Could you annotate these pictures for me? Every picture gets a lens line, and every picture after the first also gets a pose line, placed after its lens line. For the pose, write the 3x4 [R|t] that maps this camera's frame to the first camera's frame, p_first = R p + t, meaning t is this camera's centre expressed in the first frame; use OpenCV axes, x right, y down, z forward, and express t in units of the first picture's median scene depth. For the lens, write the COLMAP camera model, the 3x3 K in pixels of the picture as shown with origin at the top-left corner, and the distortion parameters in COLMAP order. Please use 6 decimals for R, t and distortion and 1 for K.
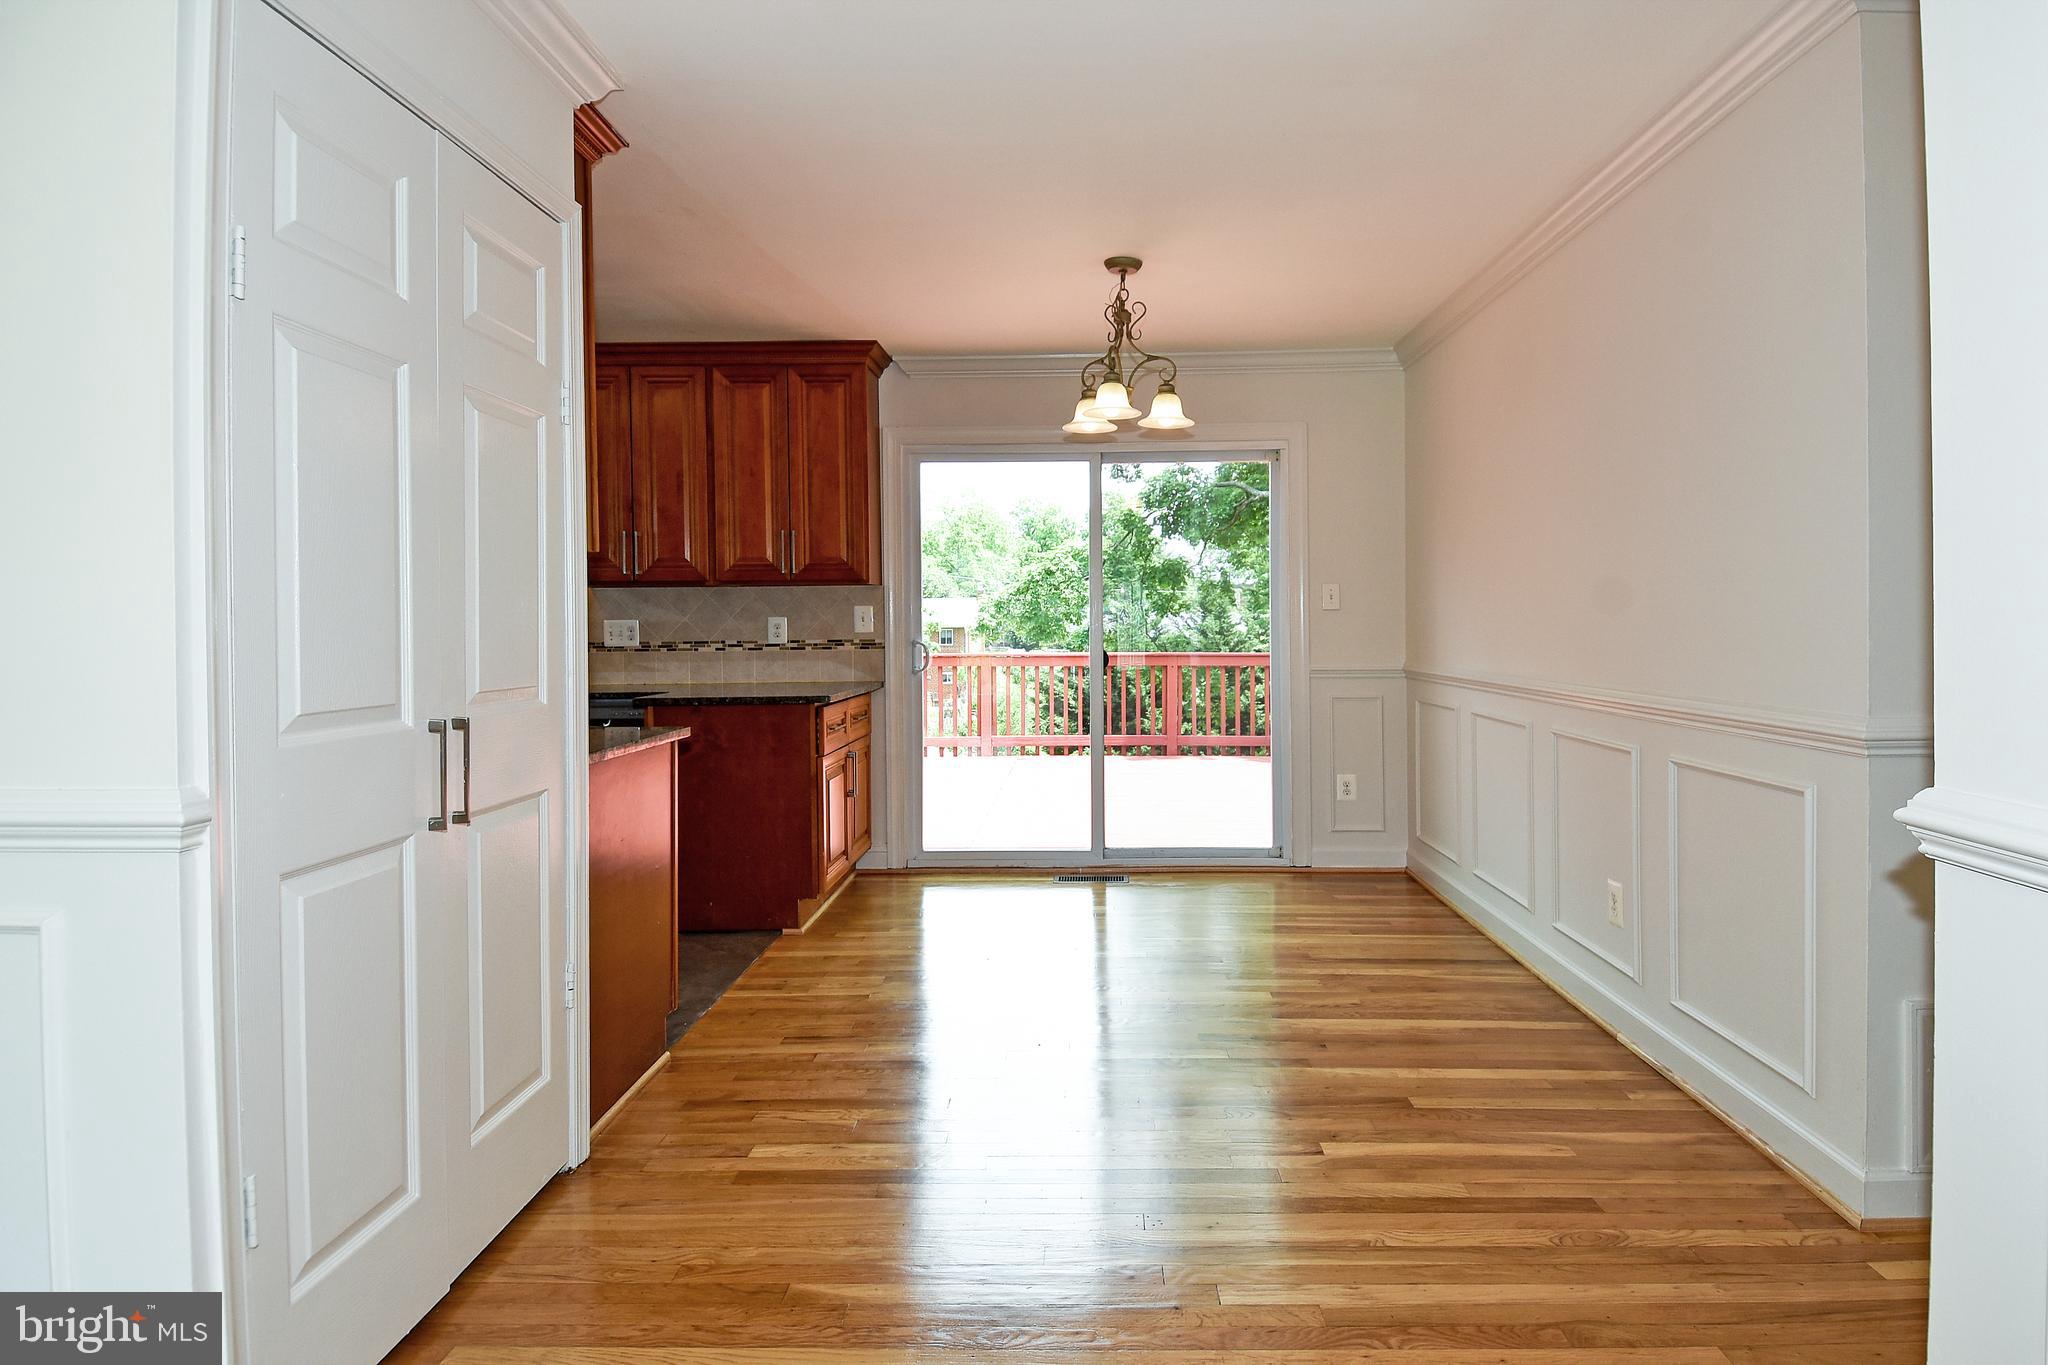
lens RADIAL K [[1087.5, 0, 1071.3], [0, 1087.5, 691.2], [0, 0, 1]] dist [0.041160, -0.020942]
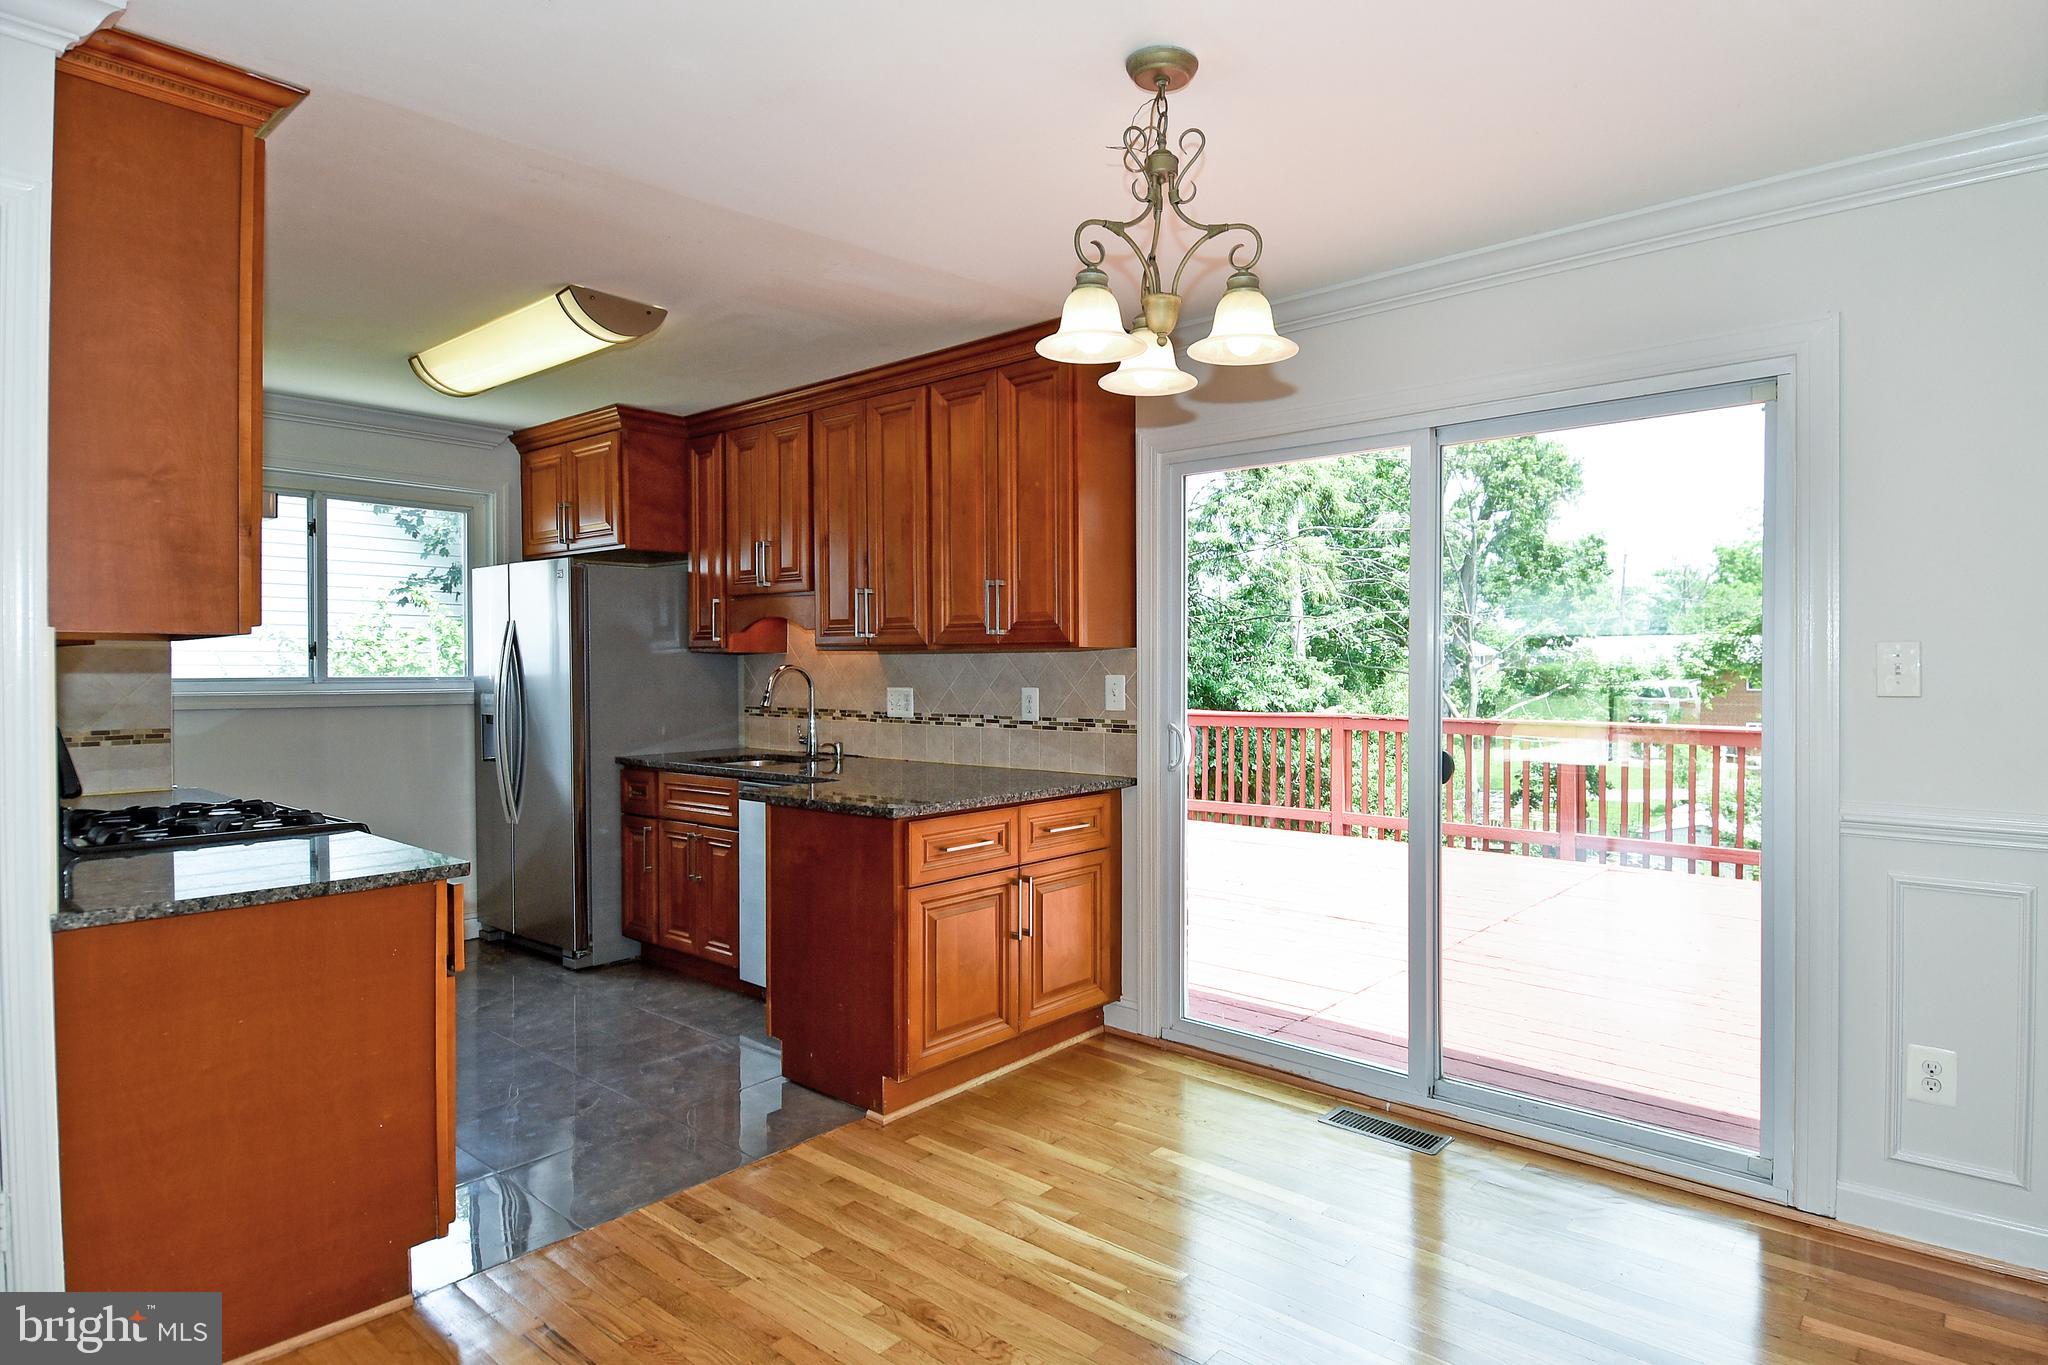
lens RADIAL K [[1087.5, 0, 1115.2], [0, 1087.5, 712.0], [0, 0, 1]] dist [0.041160, -0.020942]
pose [[0.788163, 0.035845, -0.614422, 0.281211], [-0.044527, 0.999007, 0.001163, -0.056448], [0.613854, 0.026442, 0.788977, 0.431319]]
